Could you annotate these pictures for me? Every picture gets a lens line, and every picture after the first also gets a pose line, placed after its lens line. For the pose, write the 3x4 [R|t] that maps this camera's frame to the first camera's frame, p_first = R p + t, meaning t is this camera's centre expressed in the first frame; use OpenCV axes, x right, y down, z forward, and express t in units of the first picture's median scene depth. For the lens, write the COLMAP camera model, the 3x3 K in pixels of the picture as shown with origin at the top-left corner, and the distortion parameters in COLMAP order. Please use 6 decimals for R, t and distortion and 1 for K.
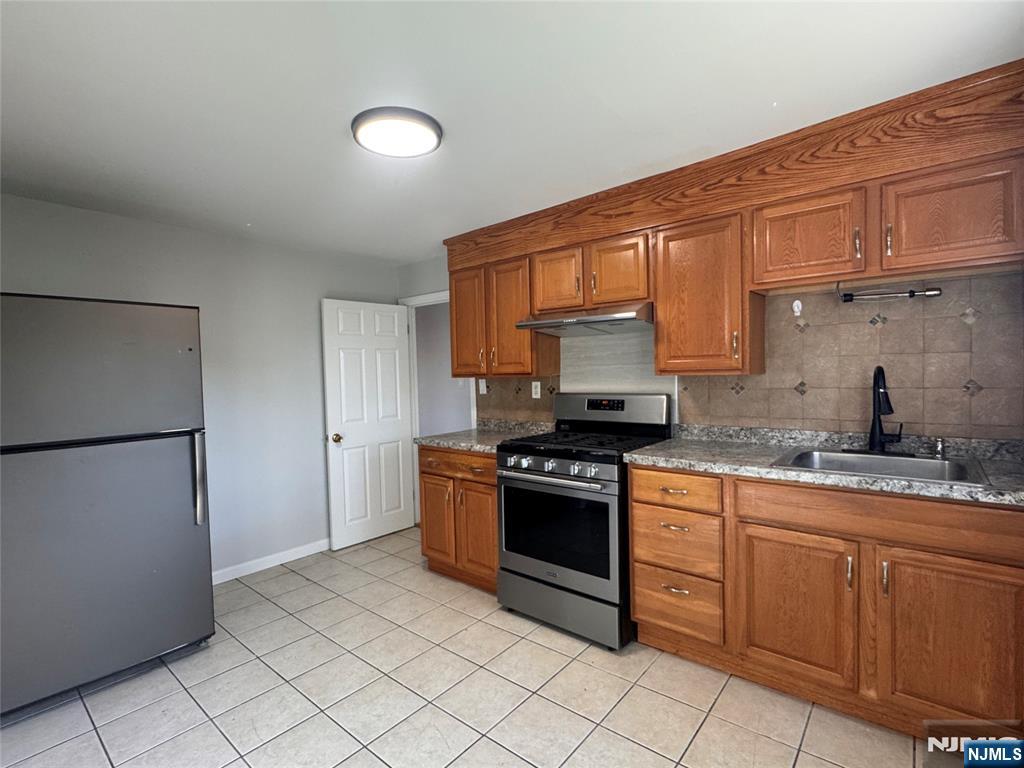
lens RADIAL K [[485.3, 0, 512.1], [0, 485.3, 386.1], [0, 0, 1]] dist [-0.002087, 0.000044]
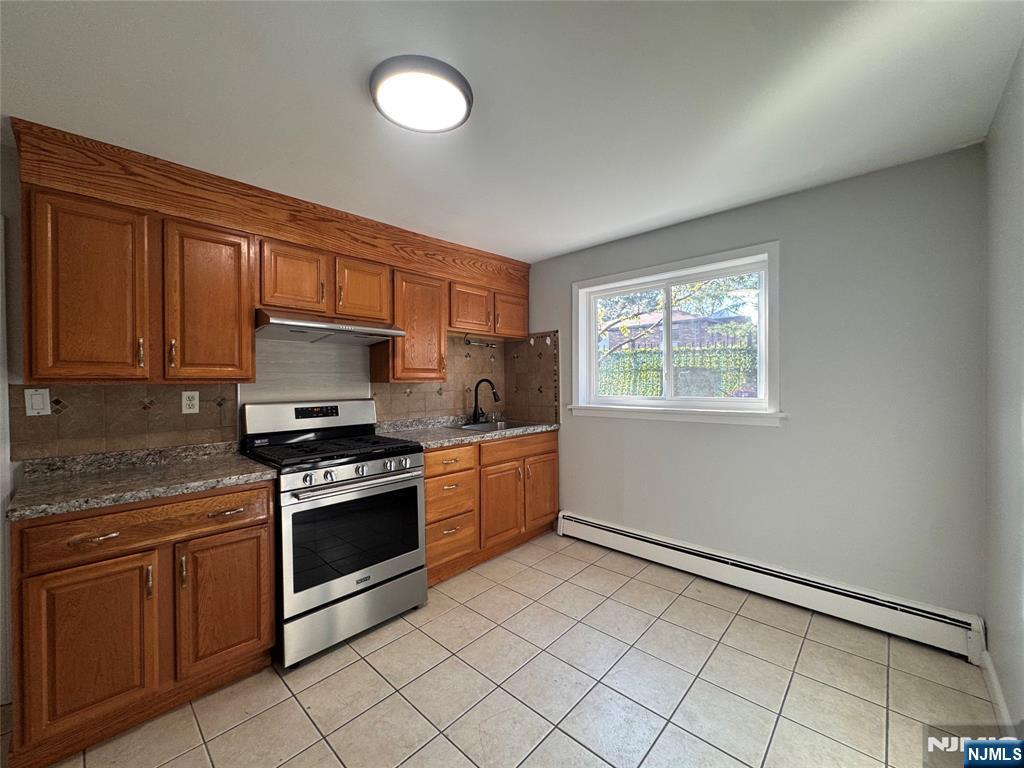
lens RADIAL K [[409.5, 0, 512.0], [0, 409.5, 384.0], [0, 0, 1]] dist [-0.000085, 0.000039]
pose [[0.052797, 0.018251, 0.998438, -0.798148], [0.038352, 0.999058, -0.020291, 0.016457], [-0.997869, 0.039363, 0.052047, 0.678735]]
